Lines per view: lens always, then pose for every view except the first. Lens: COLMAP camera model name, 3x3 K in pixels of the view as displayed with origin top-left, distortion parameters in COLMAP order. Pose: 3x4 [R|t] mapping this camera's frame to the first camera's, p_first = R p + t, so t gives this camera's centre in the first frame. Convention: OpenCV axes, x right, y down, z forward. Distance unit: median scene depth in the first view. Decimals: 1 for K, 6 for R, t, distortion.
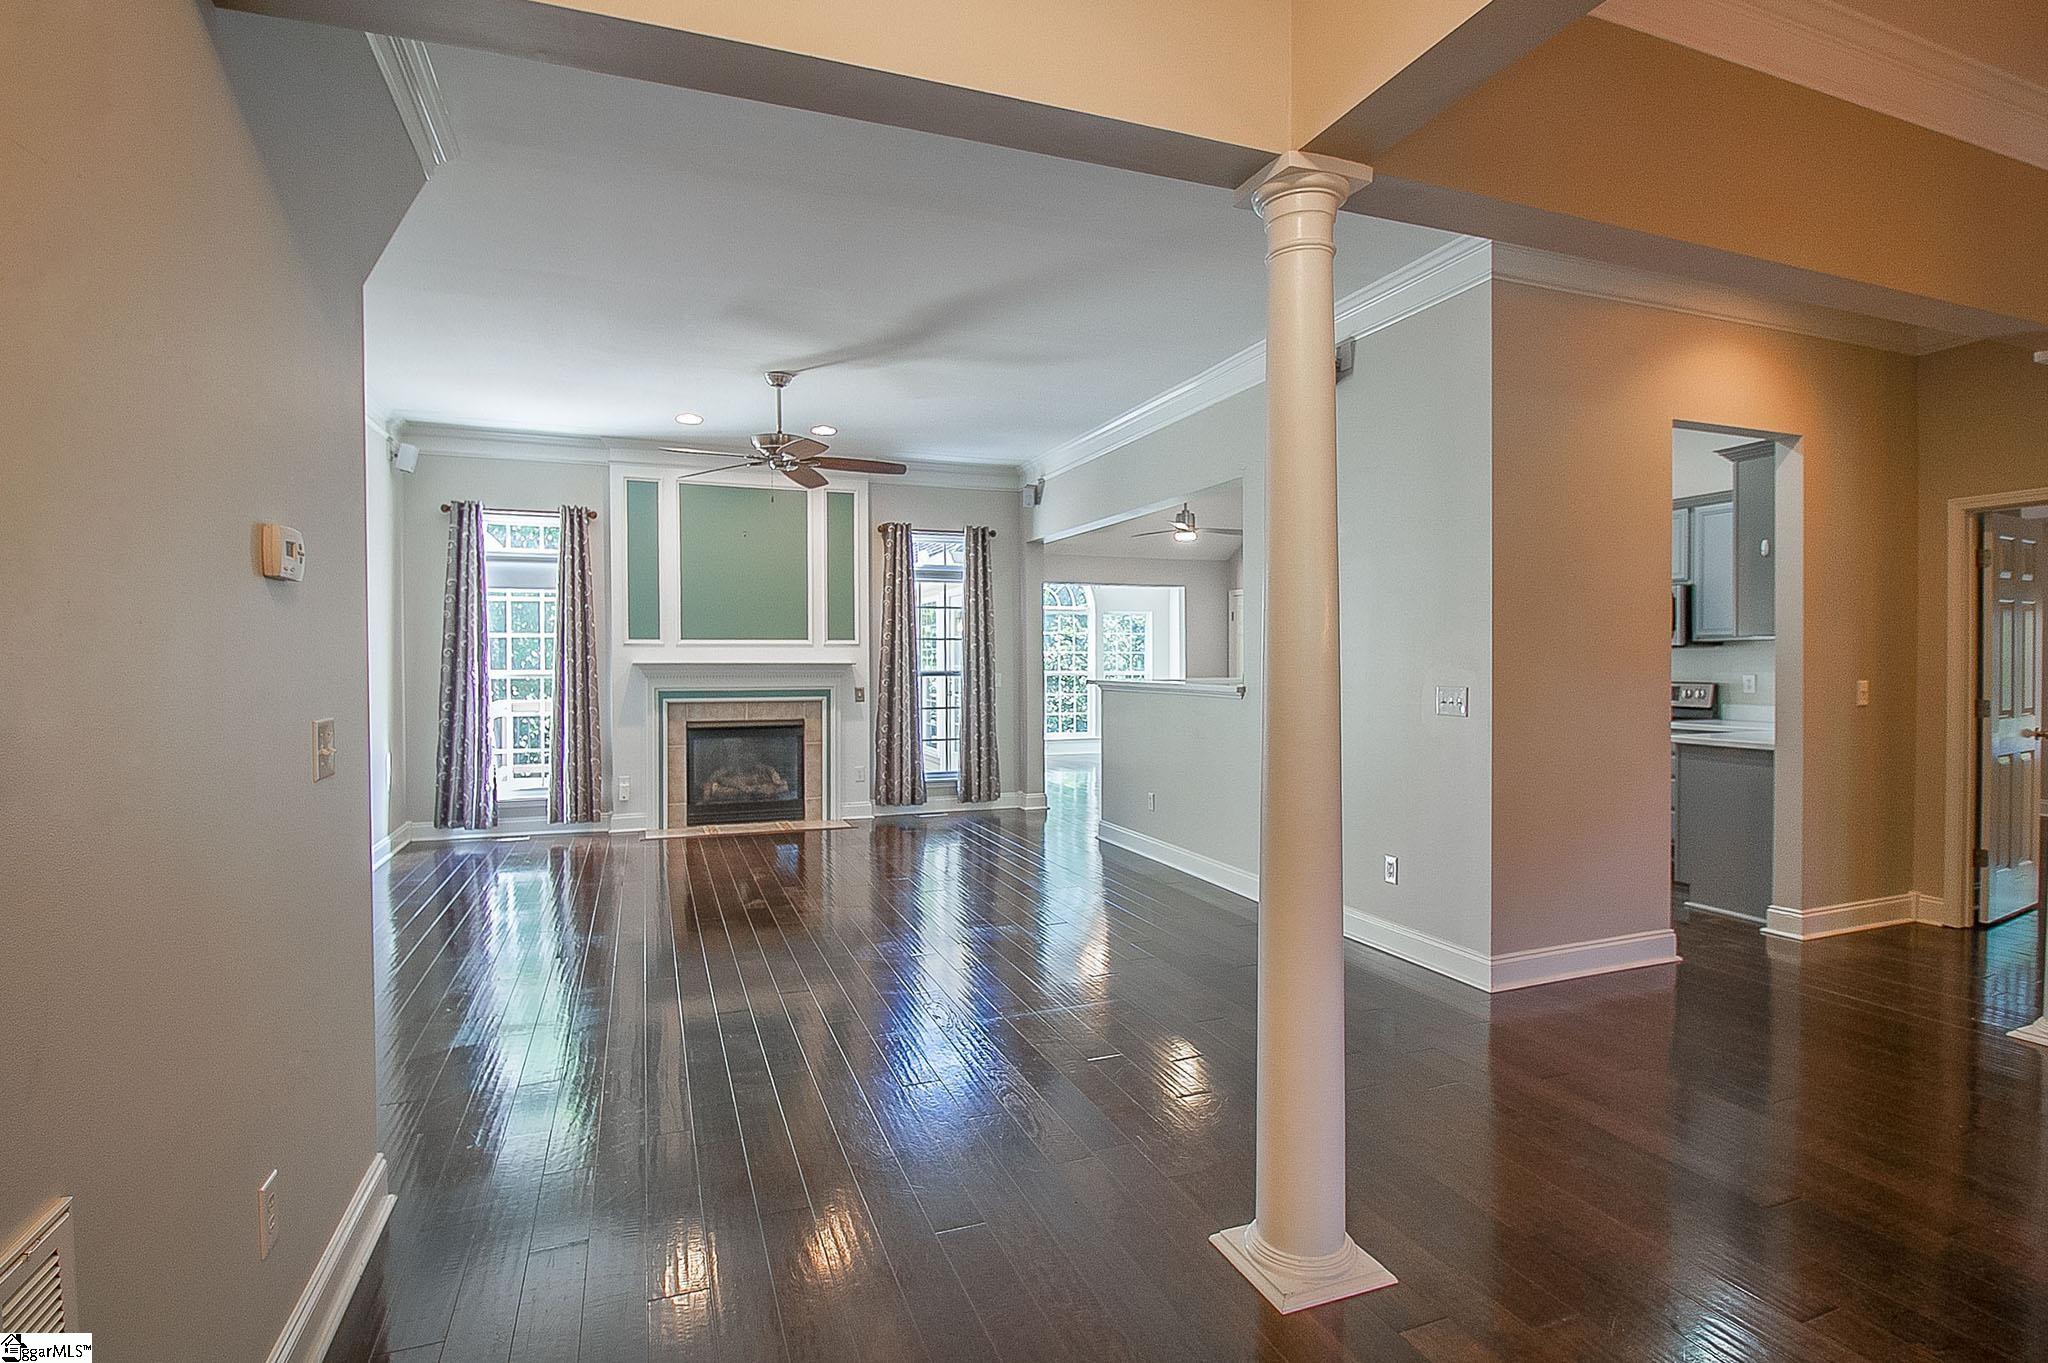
lens RADIAL K [[983.2, 0, 1028.8], [0, 983.2, 678.3], [0, 0, 1]] dist [0.003367, -0.015248]
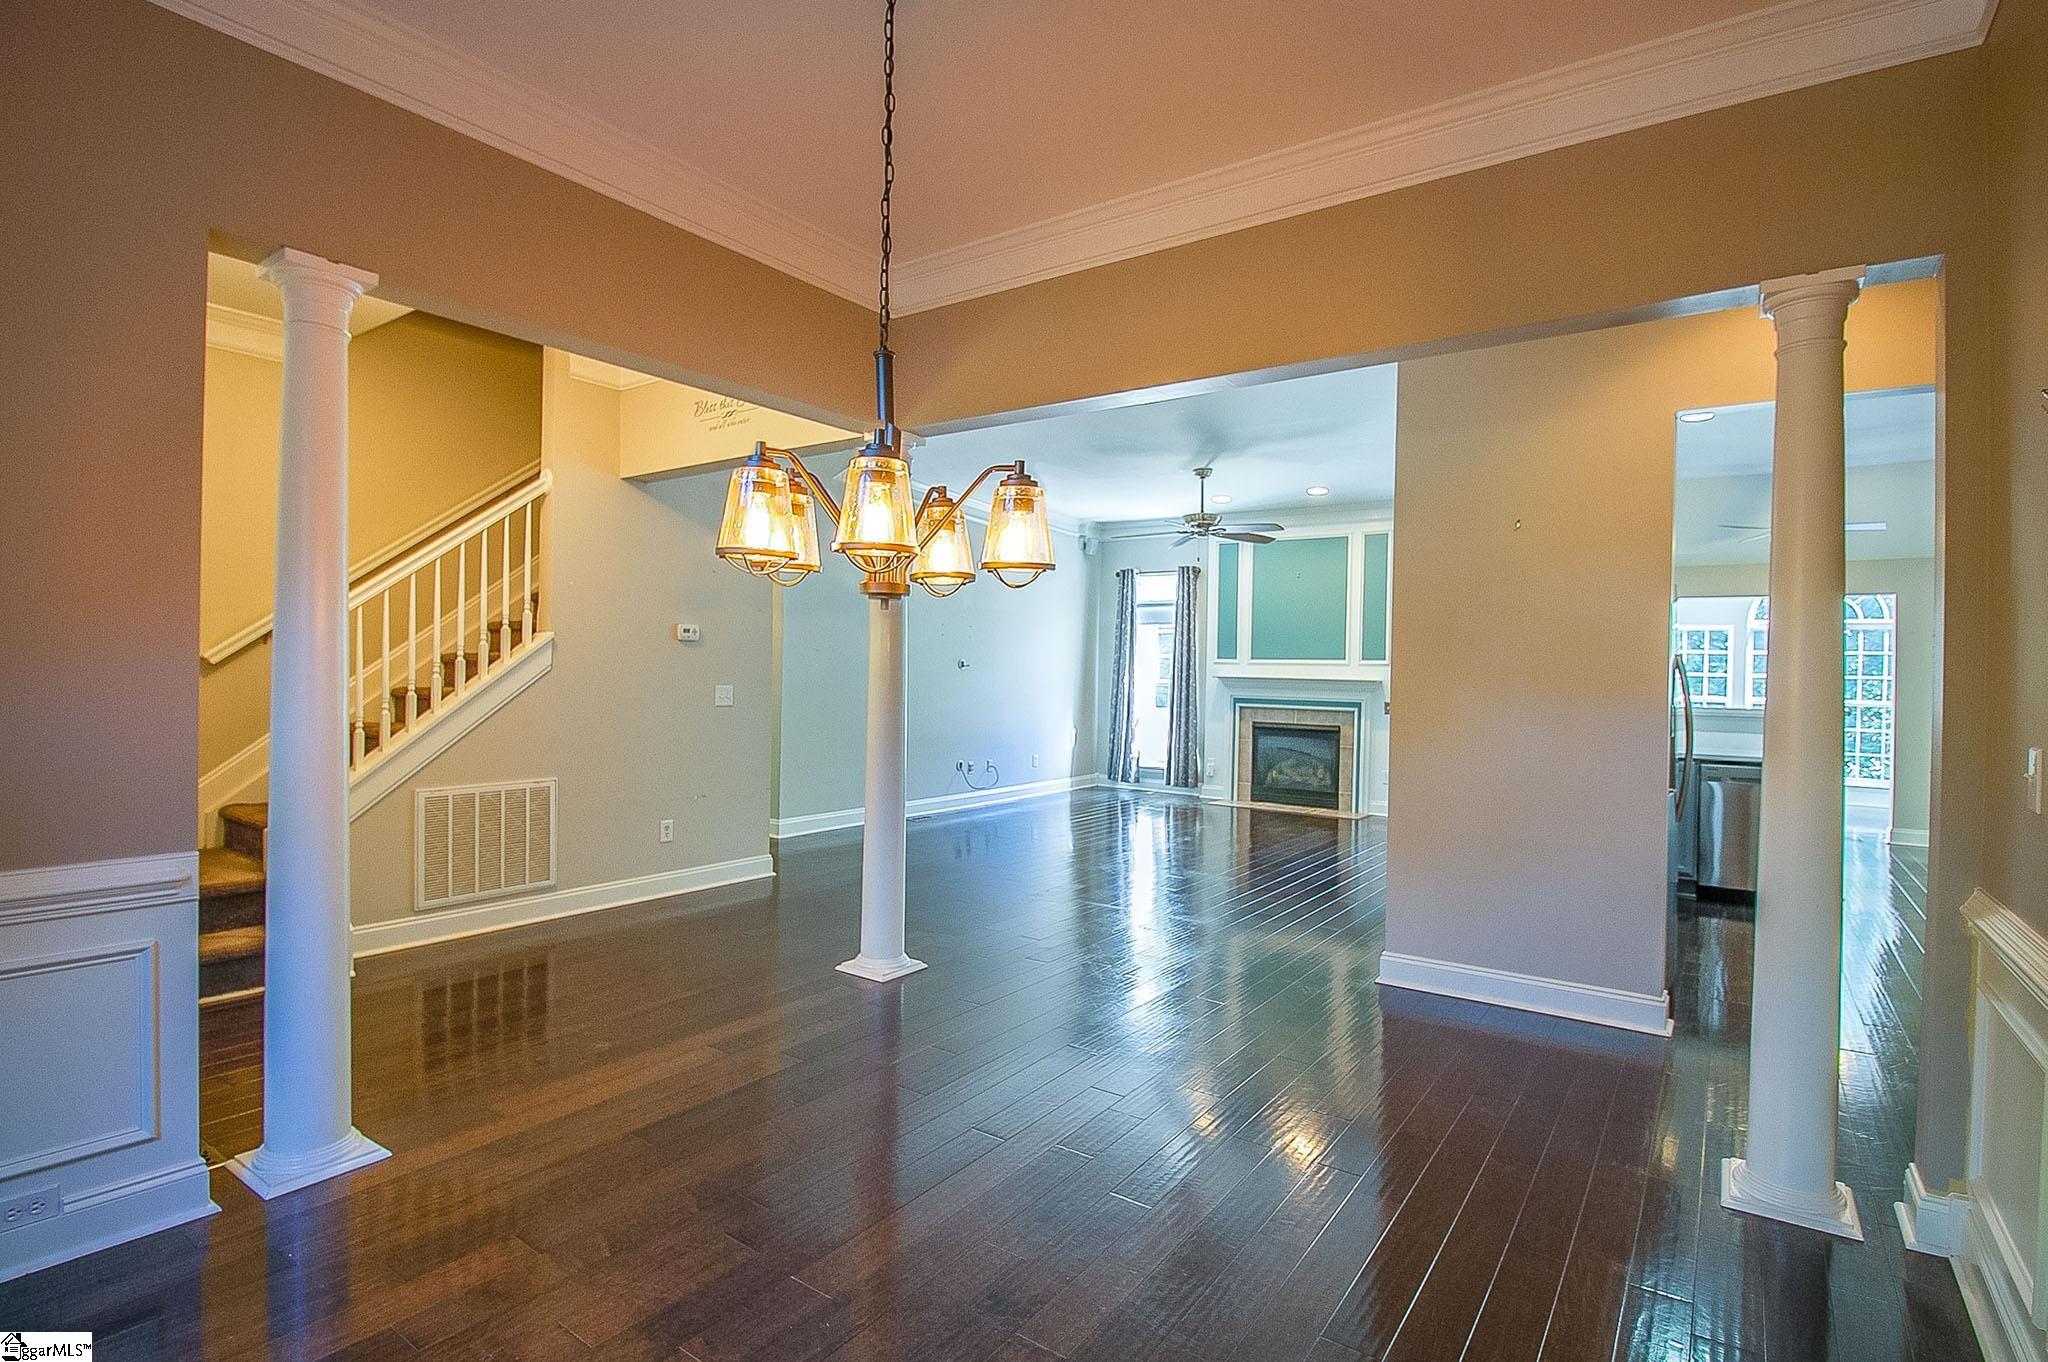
lens RADIAL K [[983.2, 0, 1028.8], [0, 983.2, 677.8], [0, 0, 1]] dist [0.003367, -0.015248]
pose [[0.559763, 0.019183, -0.828430, 0.574218], [-0.034555, 0.999403, -0.000207, -0.003915], [0.827932, 0.028742, 0.560092, 0.011783]]
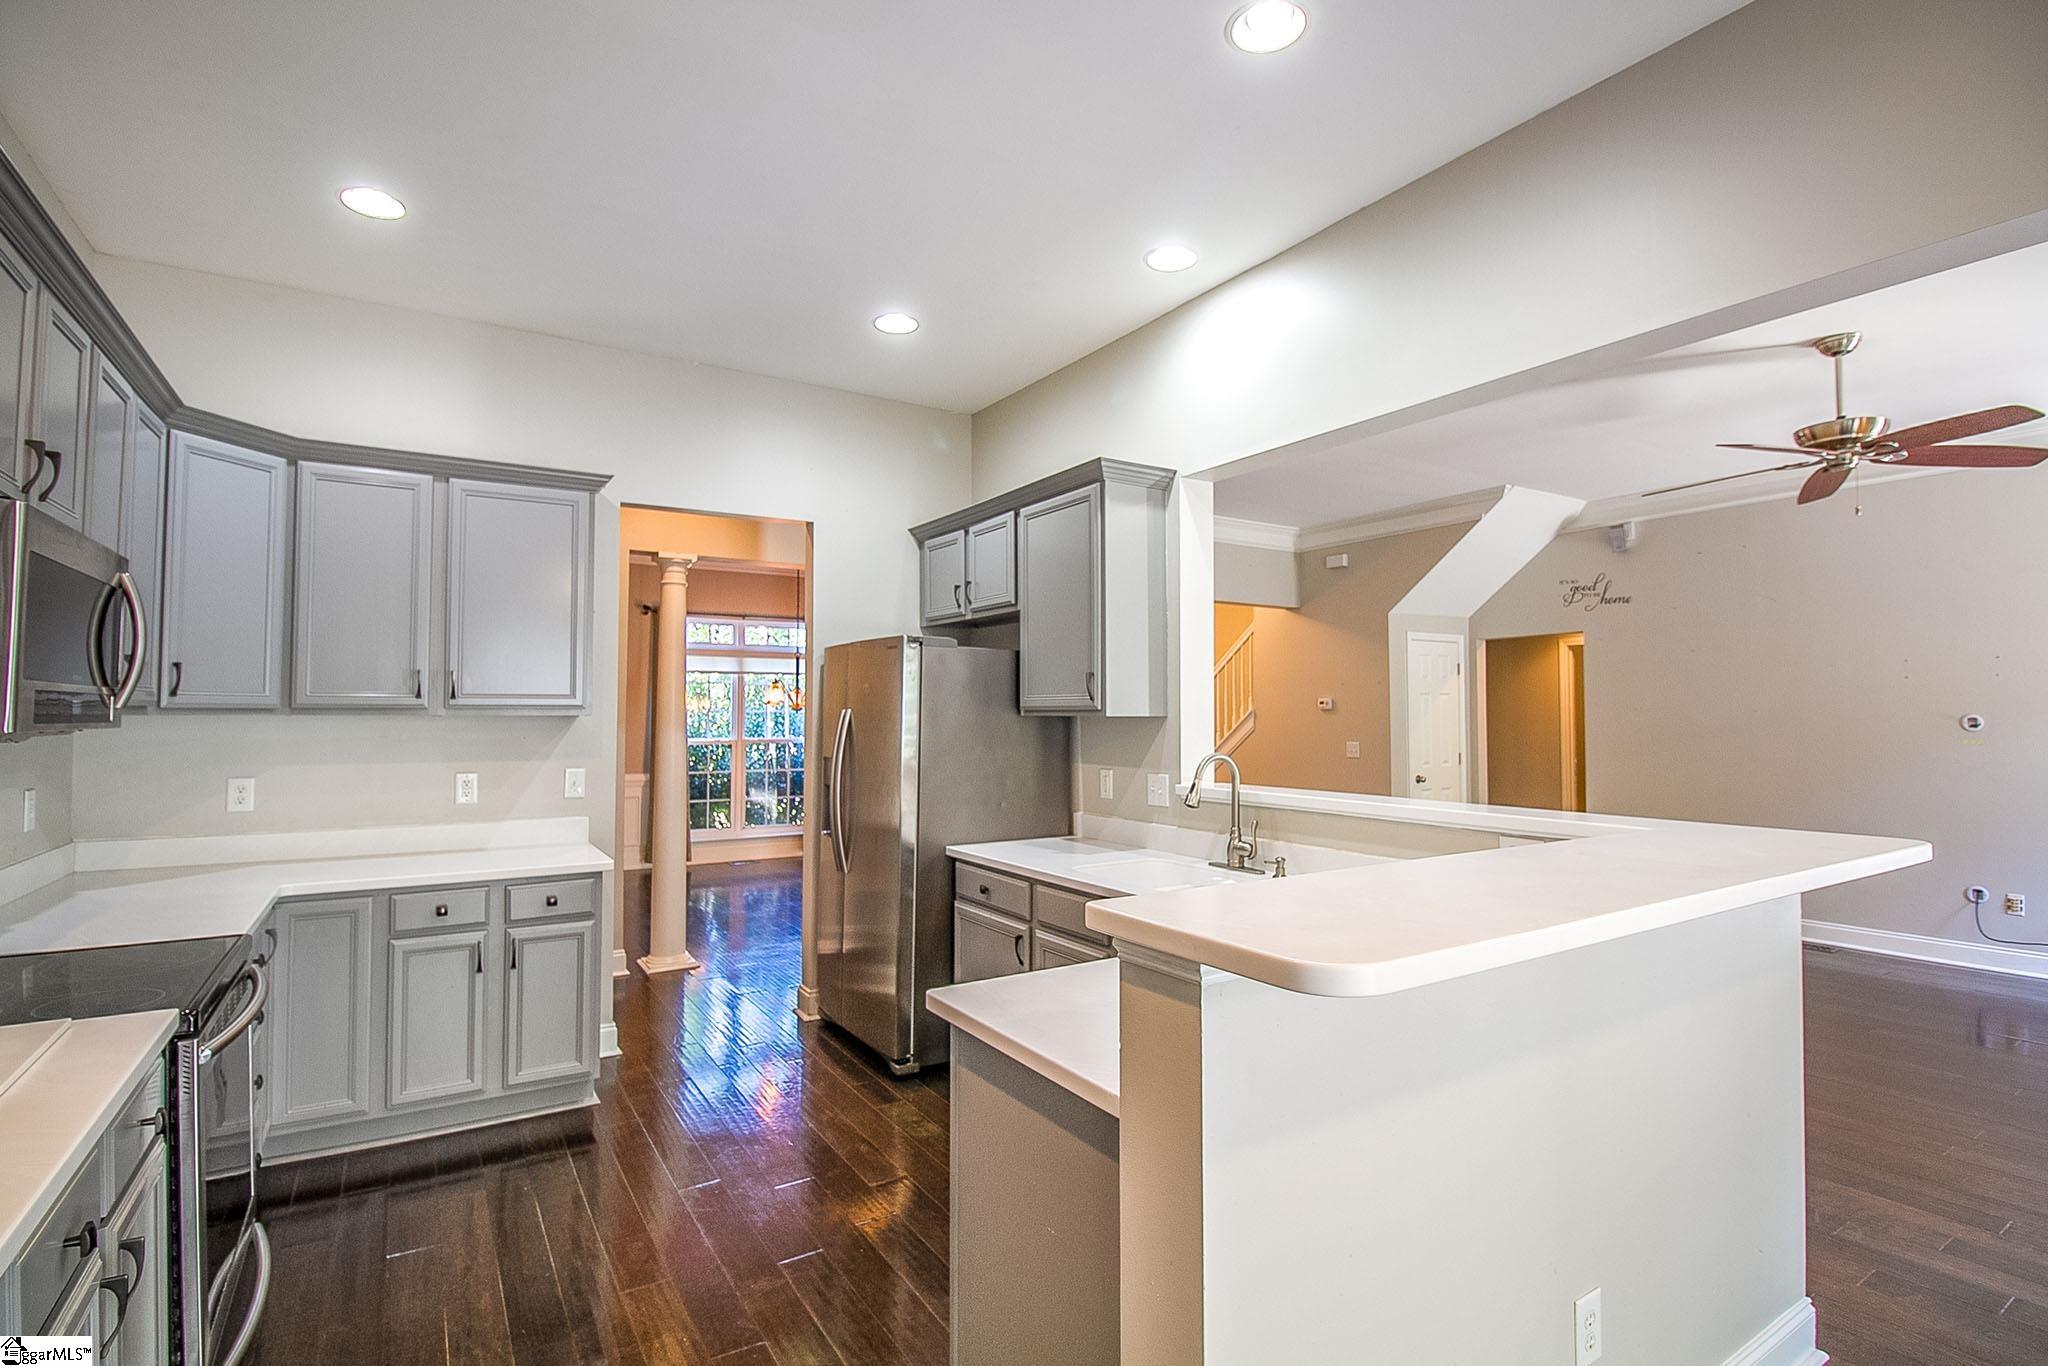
lens RADIAL K [[983.2, 0, 1028.8], [0, 983.2, 679.8], [0, 0, 1]] dist [0.003367, -0.015248]
pose [[-0.979711, -0.002728, -0.200395, 0.345544], [0.000451, 0.999875, -0.015816, -0.038013], [0.200414, -0.015585, -0.979587, 1.165020]]
